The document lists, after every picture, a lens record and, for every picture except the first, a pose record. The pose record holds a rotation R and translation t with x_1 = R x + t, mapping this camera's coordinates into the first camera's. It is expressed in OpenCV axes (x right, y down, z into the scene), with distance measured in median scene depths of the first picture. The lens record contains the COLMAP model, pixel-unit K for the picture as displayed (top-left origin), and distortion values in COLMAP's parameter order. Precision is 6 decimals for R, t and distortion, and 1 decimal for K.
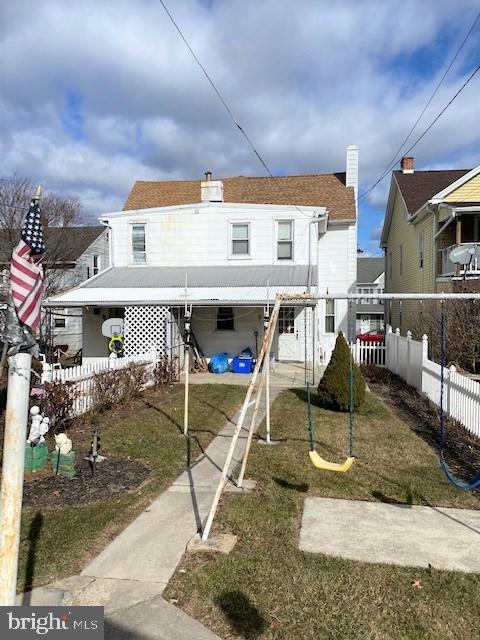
lens RADIAL K [[478.3, 0, 240.0], [0, 478.3, 320.0], [0, 0, 1]] dist [0.053604, -0.000767]
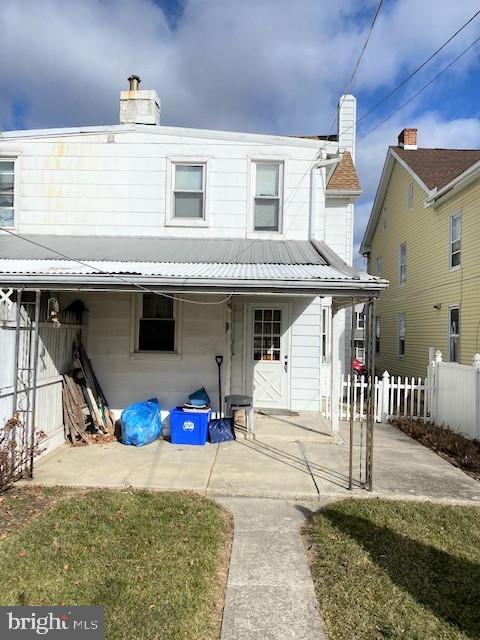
lens RADIAL K [[478.3, 0, 240.0], [0, 478.3, 320.0], [0, 0, 1]] dist [0.053604, -0.000767]
pose [[0.990842, 0.028019, 0.132084, -0.009864], [-0.020675, 0.998180, -0.056651, 0.013210], [-0.133431, 0.053401, 0.989618, 0.444223]]
